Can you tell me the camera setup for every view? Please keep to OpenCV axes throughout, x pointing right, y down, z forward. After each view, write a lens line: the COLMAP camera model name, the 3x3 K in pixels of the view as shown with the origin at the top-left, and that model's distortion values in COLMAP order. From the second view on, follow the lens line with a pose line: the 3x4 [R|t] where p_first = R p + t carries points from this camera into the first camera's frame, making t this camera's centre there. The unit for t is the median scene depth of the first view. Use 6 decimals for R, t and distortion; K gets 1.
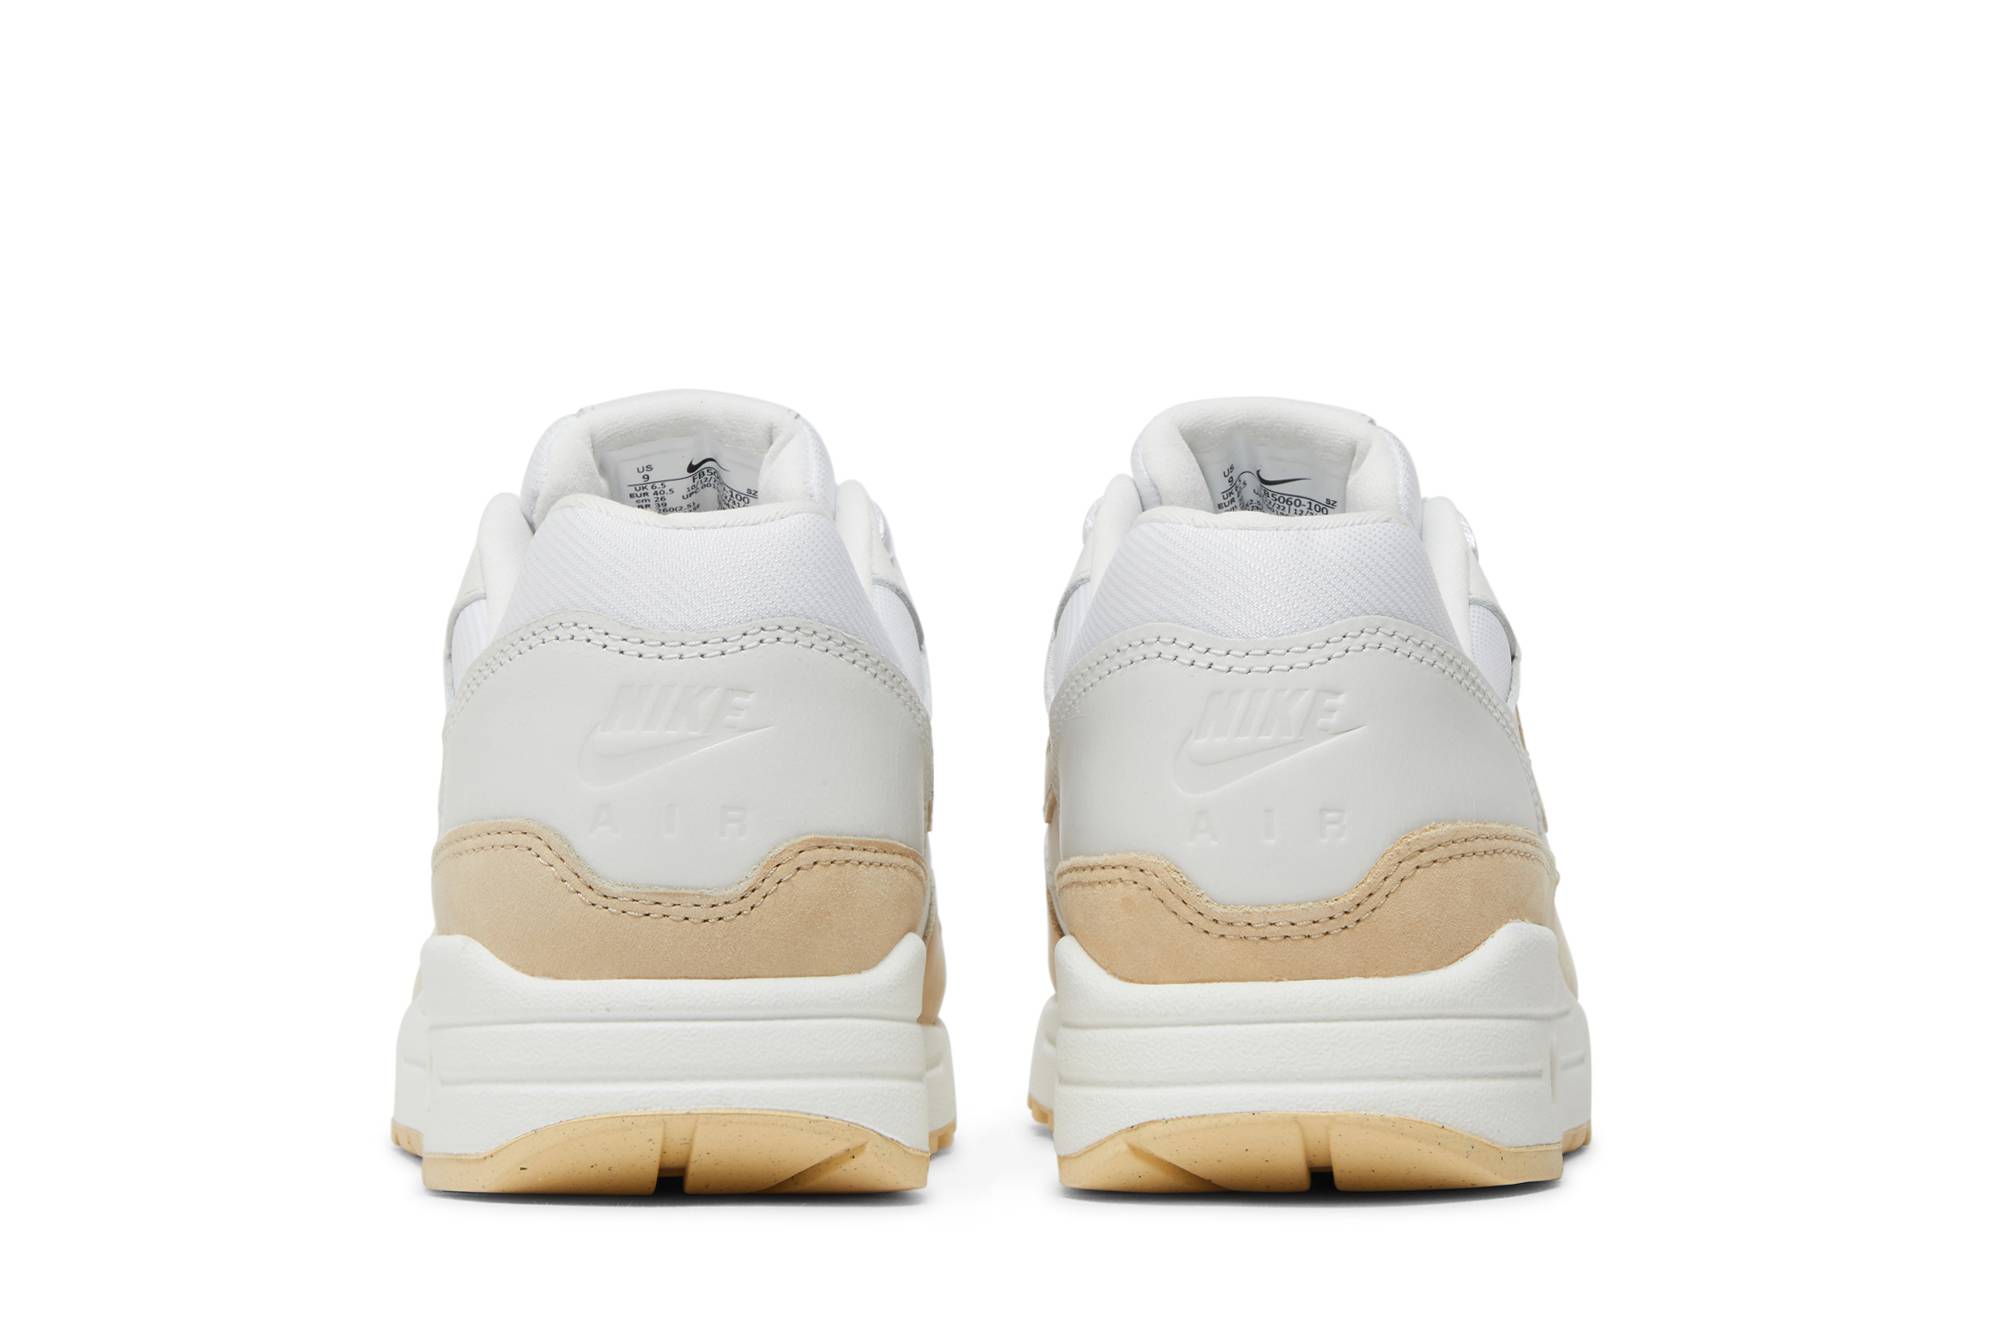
lens RADIAL K [[4216.8, 0, 1002.1], [0, 4216.8, 668.8], [0, 0, 1]] dist [-0.157318, 0.000000]
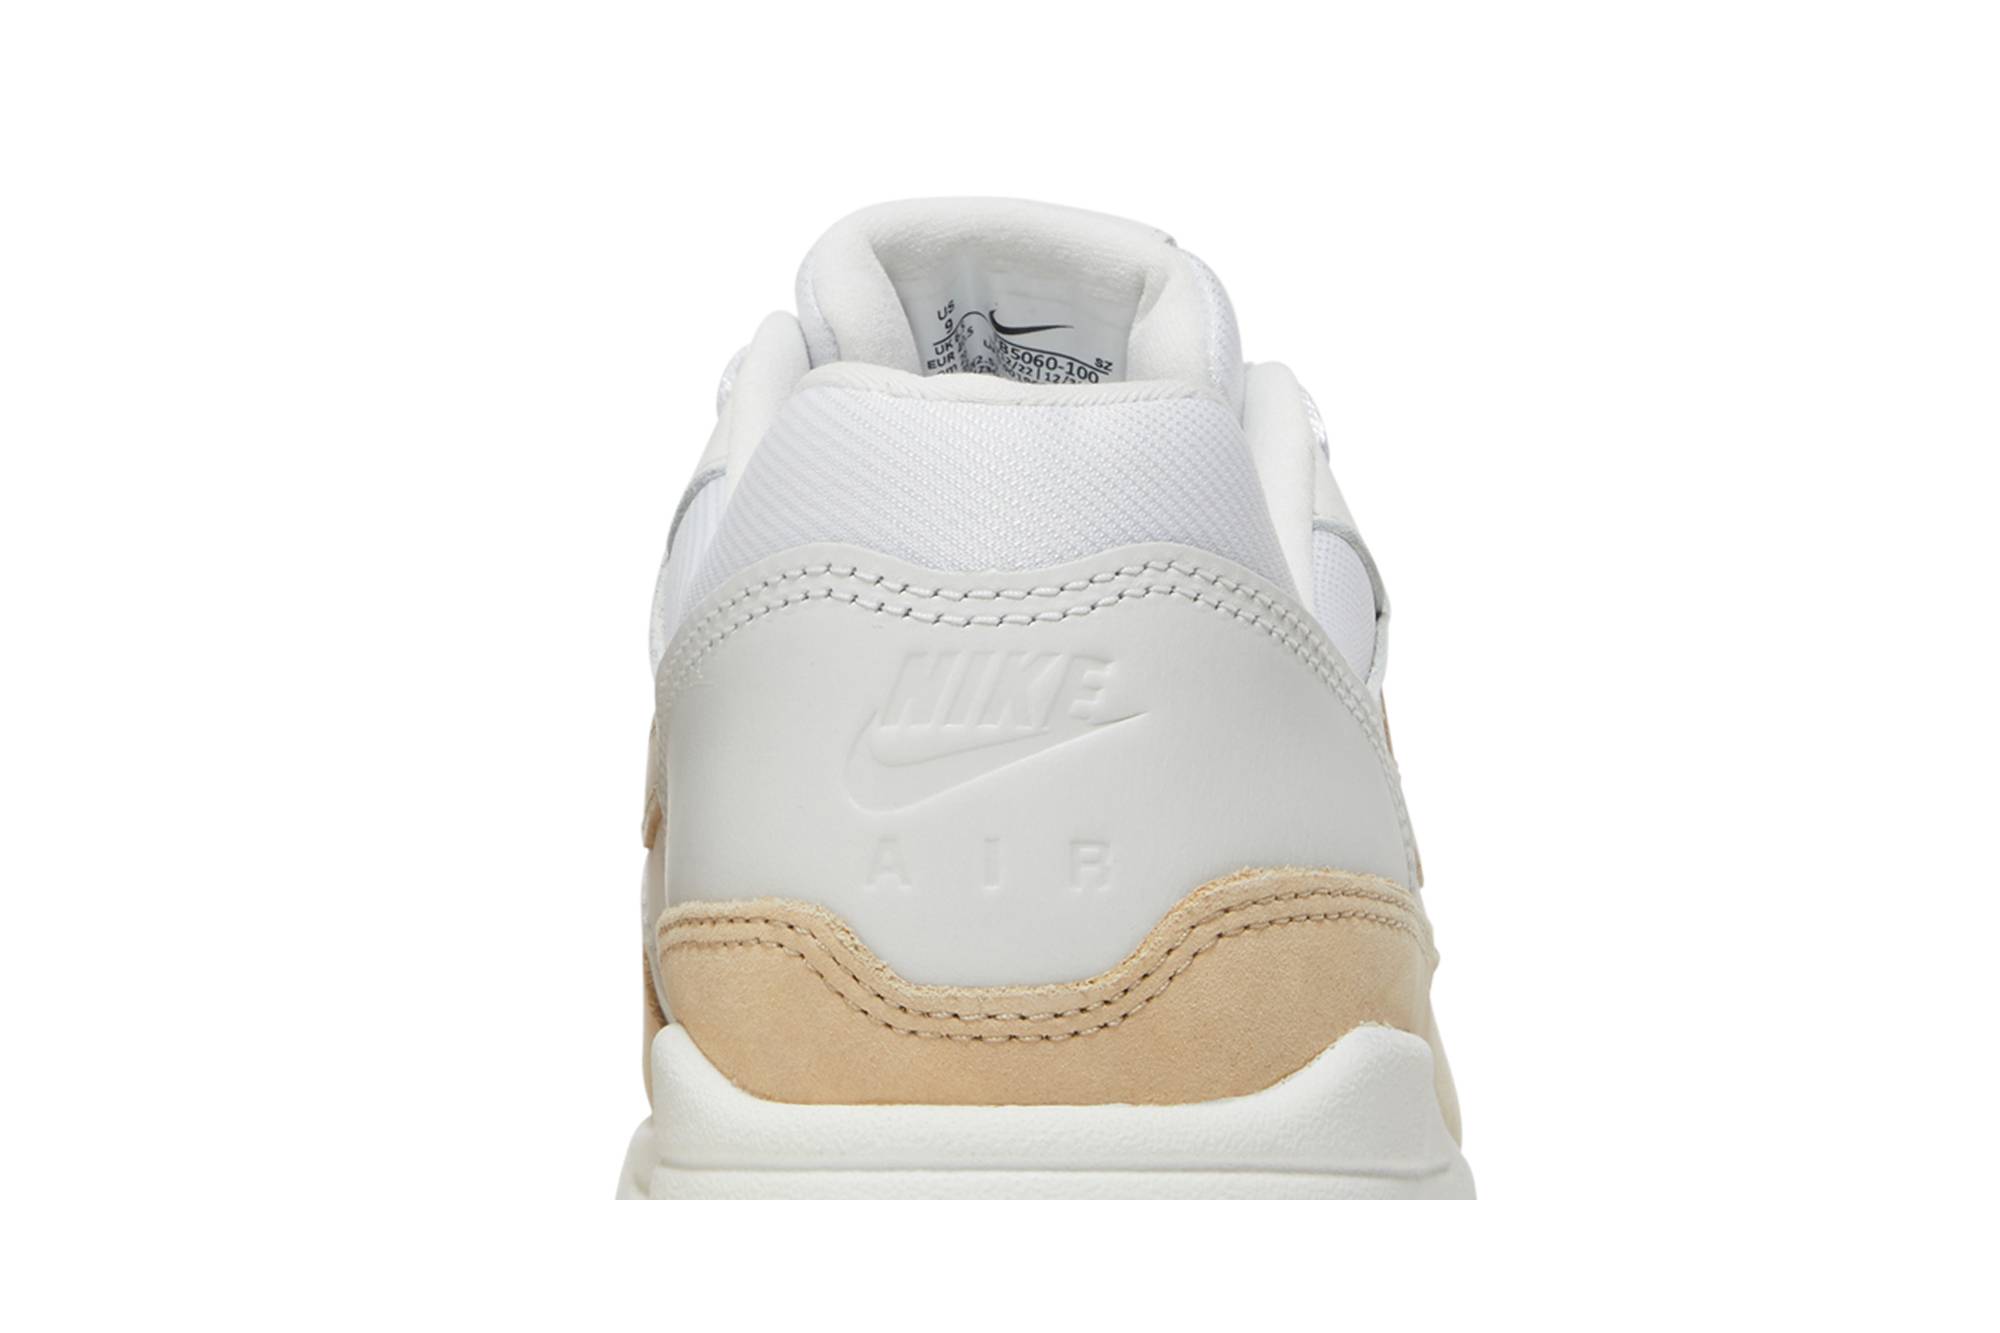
lens RADIAL K [[4216.8, 0, 995.3], [0, 4216.8, 668.5], [0, 0, 1]] dist [-0.157318, 0.000000]
pose [[0.997168, 0.032350, 0.067899, 0.019405], [-0.032653, 0.999461, 0.003353, 0.005295], [-0.067754, -0.005561, 0.997687, 0.358660]]
